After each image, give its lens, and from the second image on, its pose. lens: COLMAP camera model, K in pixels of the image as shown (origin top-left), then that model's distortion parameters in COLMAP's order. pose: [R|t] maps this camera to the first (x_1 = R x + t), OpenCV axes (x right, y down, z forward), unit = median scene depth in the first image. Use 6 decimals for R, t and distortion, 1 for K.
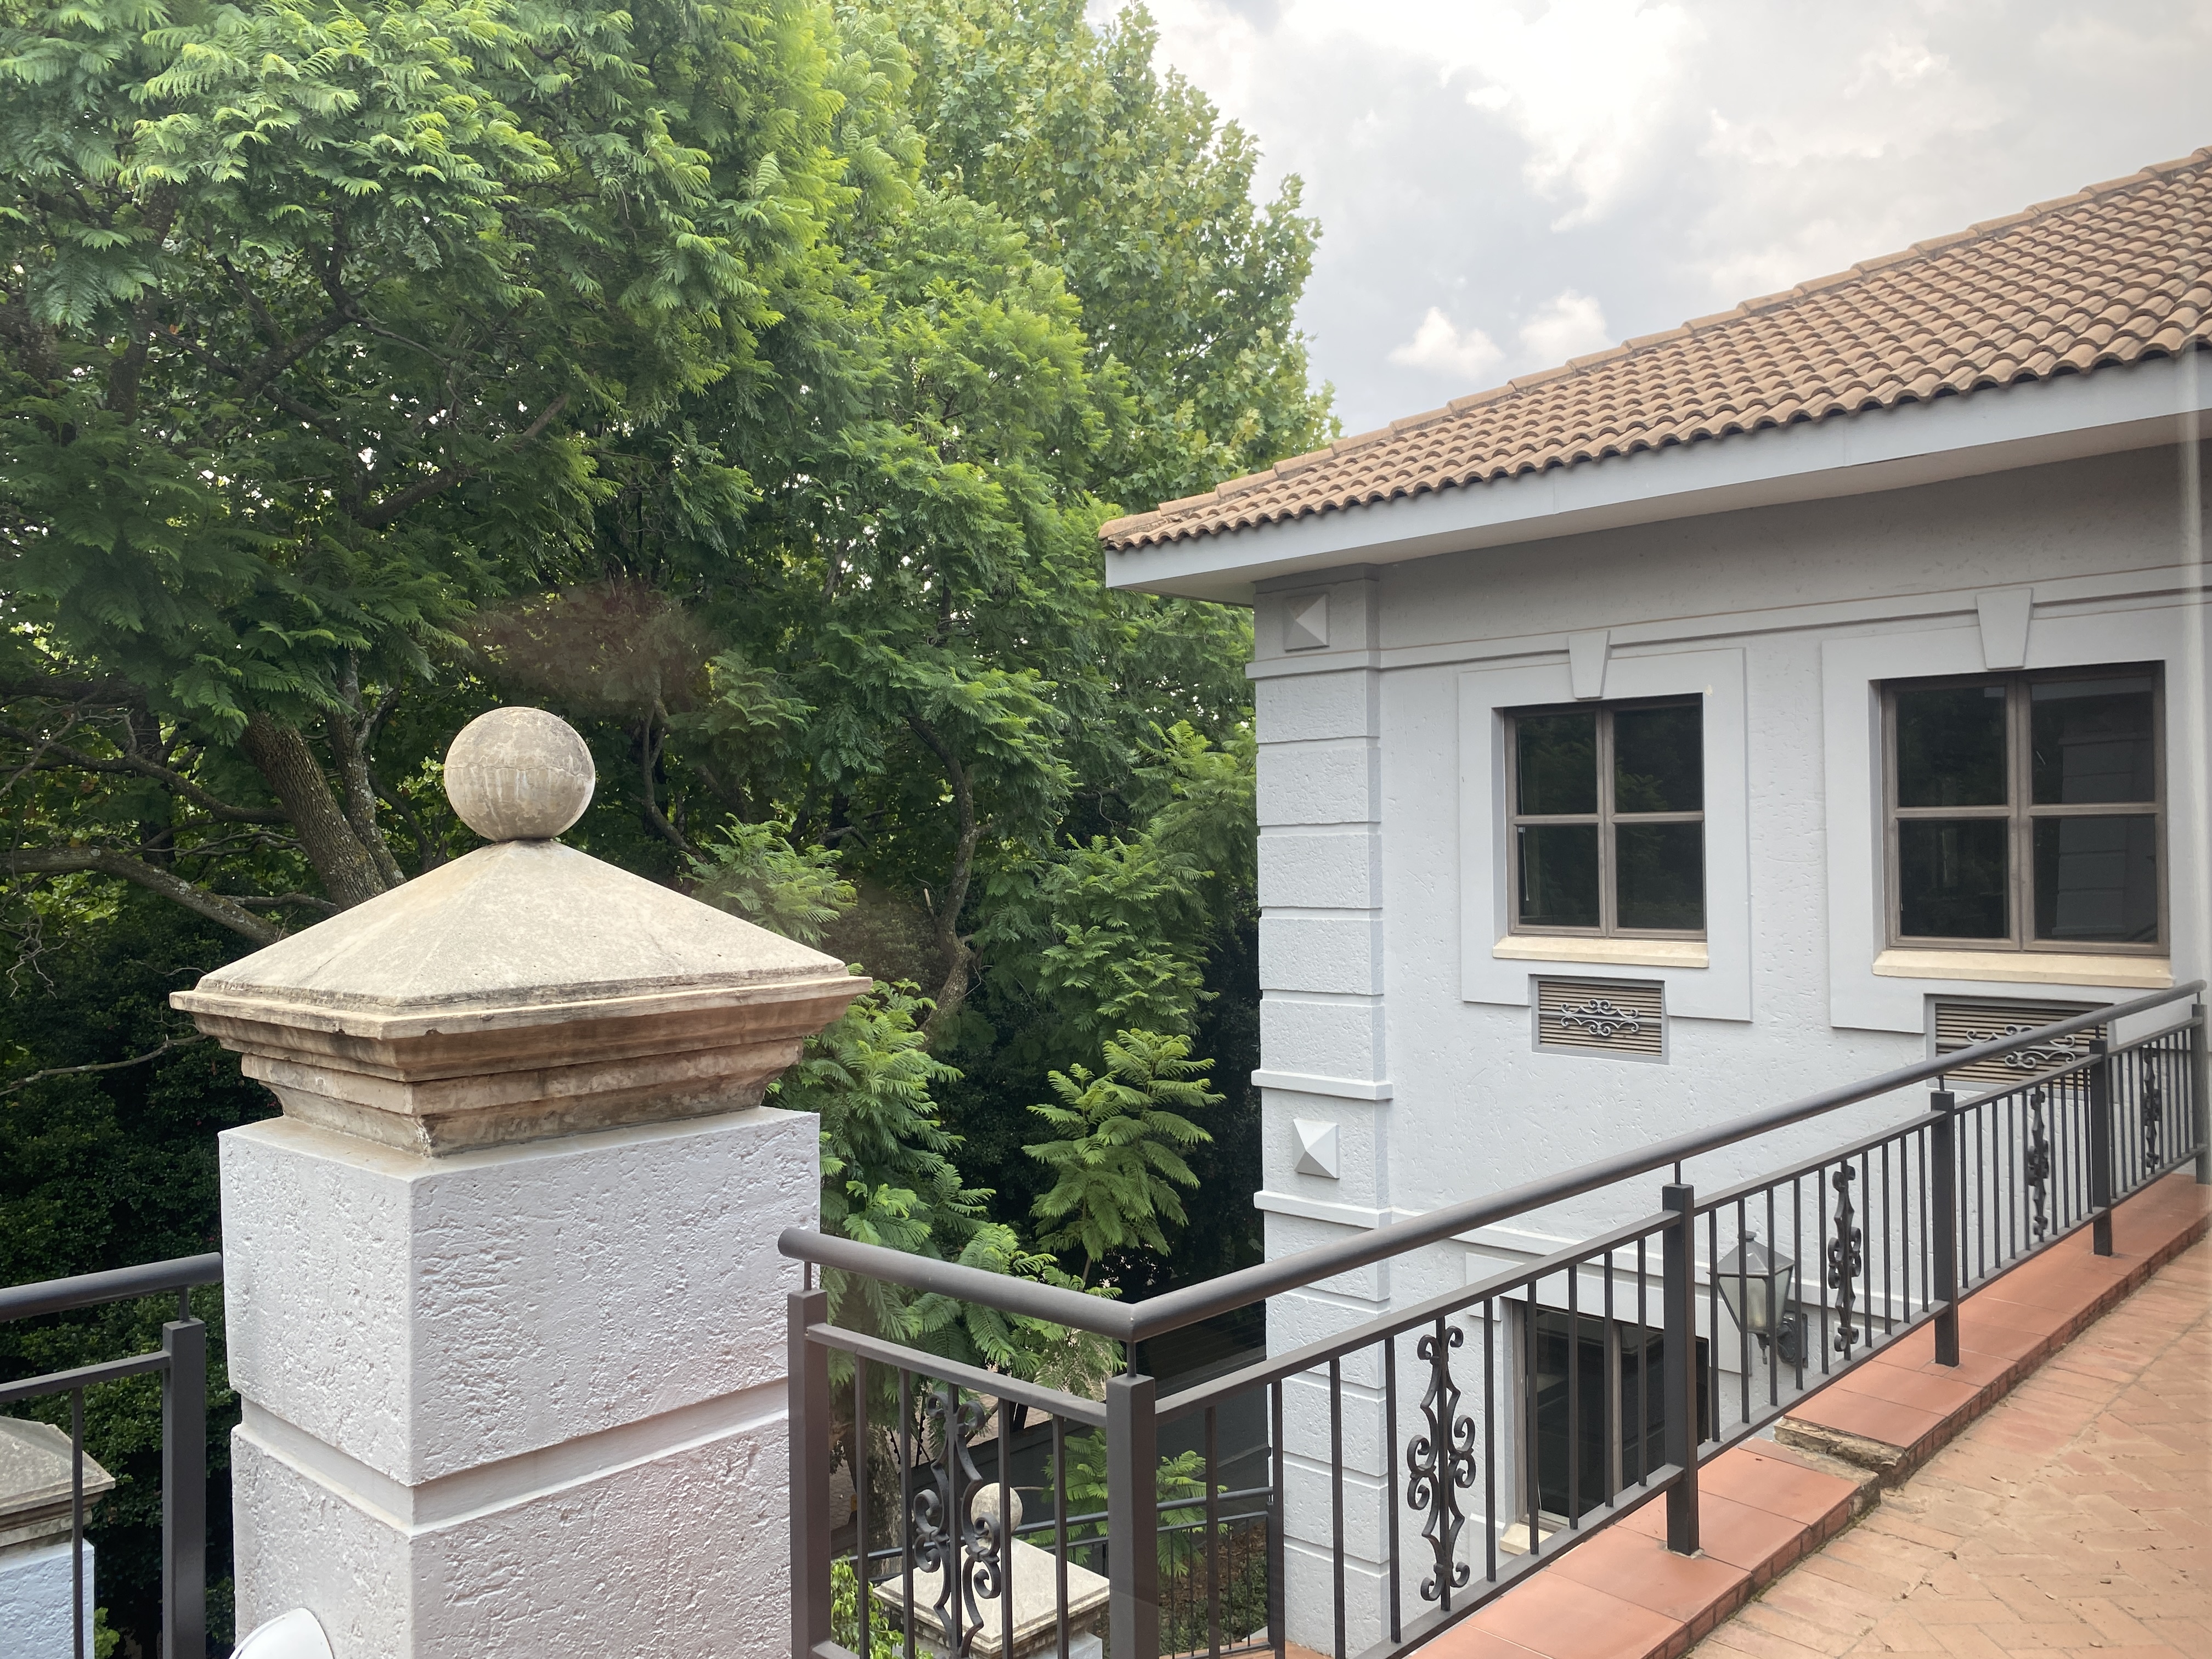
lens RADIAL K [[1668.9, 0, 1106.0], [0, 1668.9, 829.5], [0, 0, 1]] dist [0.001859, 0.003078]
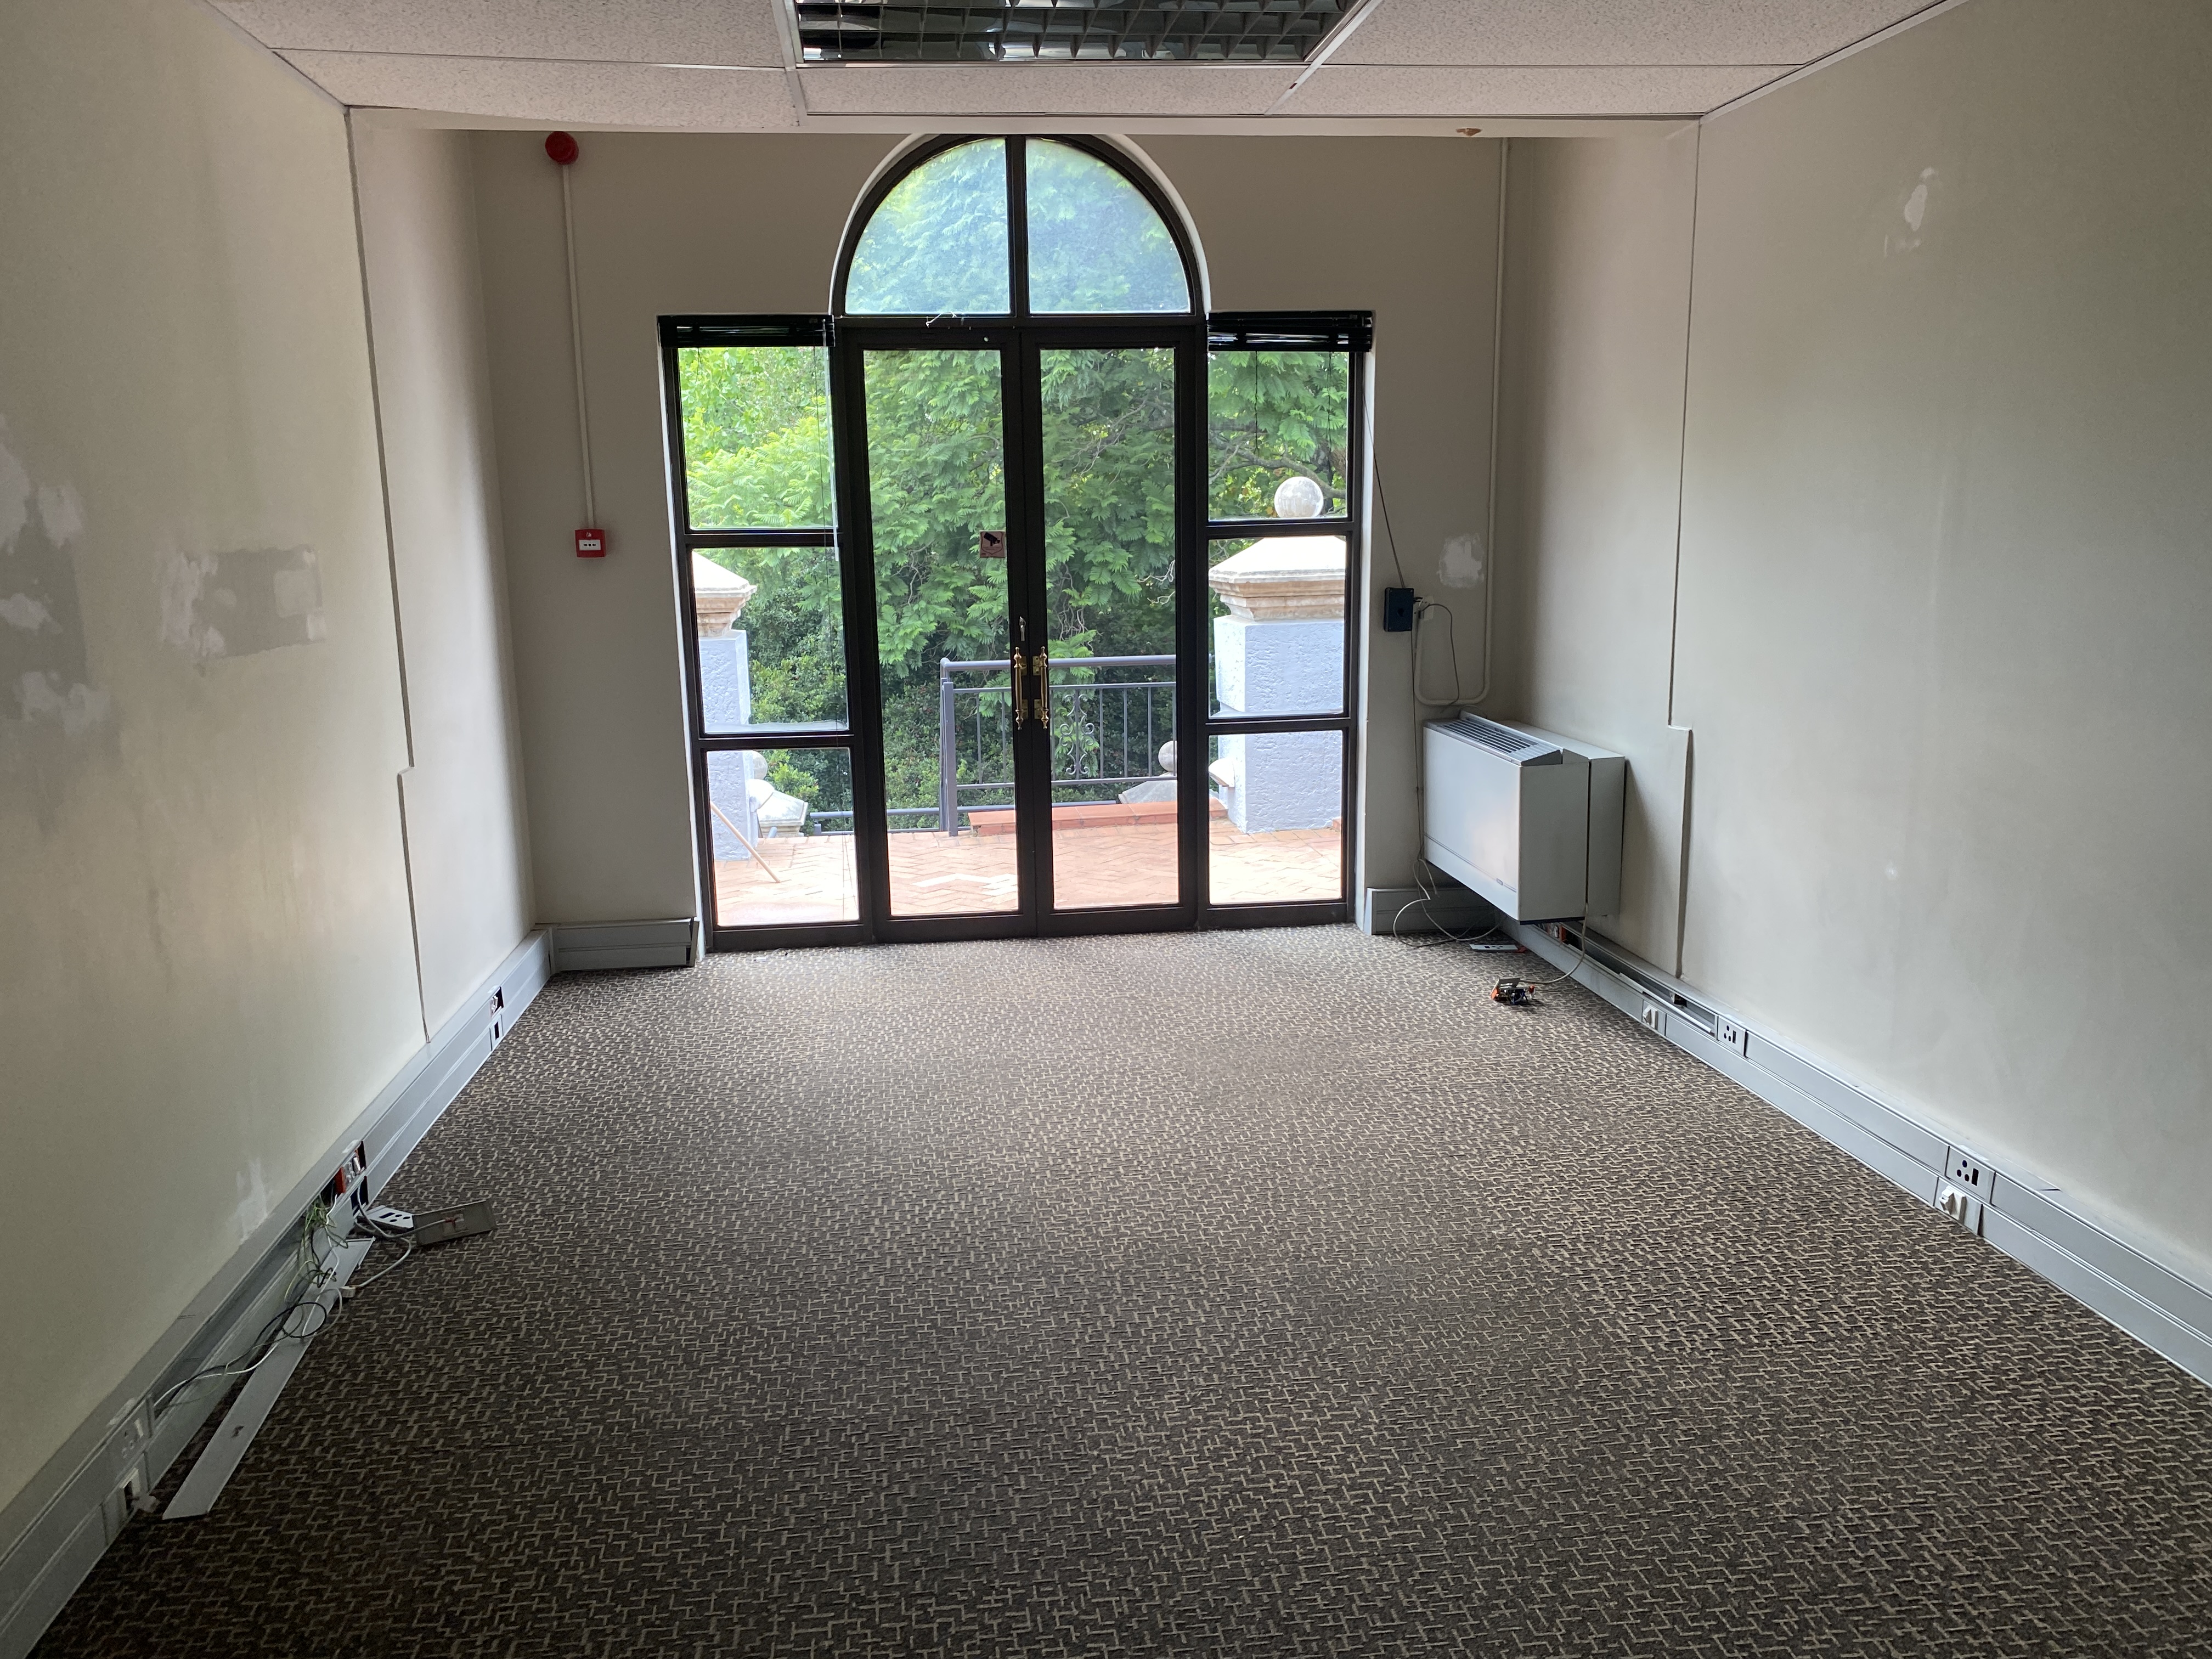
lens RADIAL K [[1668.9, 0, 1106.0], [0, 1668.9, 829.5], [0, 0, 1]] dist [0.001859, 0.003078]
pose [[0.769366, 0.108552, -0.629517, 1.469795], [0.024394, 0.979745, 0.198757, -0.065382], [0.638342, -0.168273, 0.751135, -1.716908]]
